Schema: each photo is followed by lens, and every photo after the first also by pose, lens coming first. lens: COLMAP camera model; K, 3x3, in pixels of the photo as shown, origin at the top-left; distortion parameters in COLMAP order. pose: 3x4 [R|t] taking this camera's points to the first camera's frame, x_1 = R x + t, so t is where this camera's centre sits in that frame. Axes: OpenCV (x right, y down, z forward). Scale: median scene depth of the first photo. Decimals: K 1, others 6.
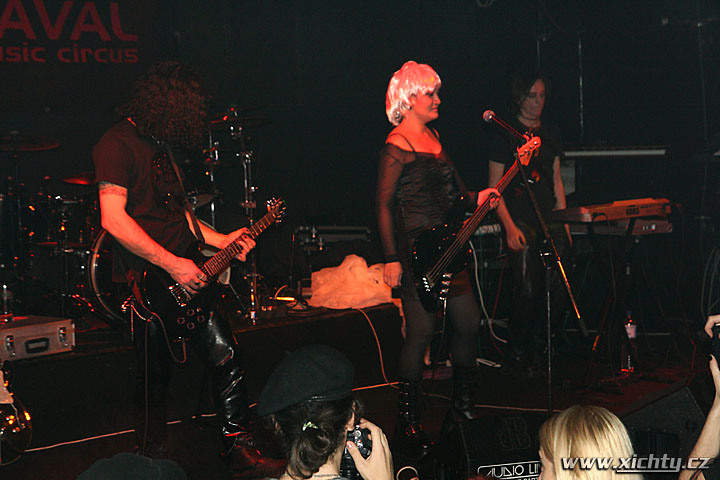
lens RADIAL K [[1660.1, 0, 360.6], [0, 1660.1, 239.5], [0, 0, 1]] dist [0.053275, 0.000000]
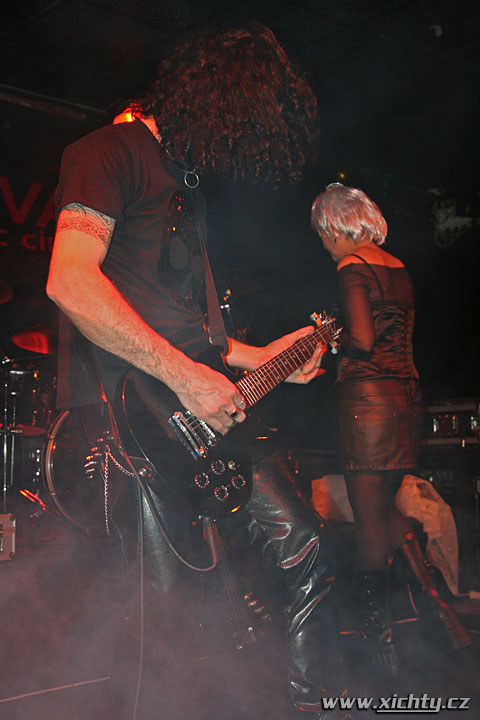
lens RADIAL K [[1138.5, 0, 238.7], [0, 1138.5, 360.4], [0, 0, 1]] dist [-0.028813, 0.000000]
pose [[0.999777, 0.019861, -0.007134, -0.075999], [-0.020659, 0.990117, -0.138711, 0.048380], [0.004309, 0.138828, 0.990307, 0.516503]]
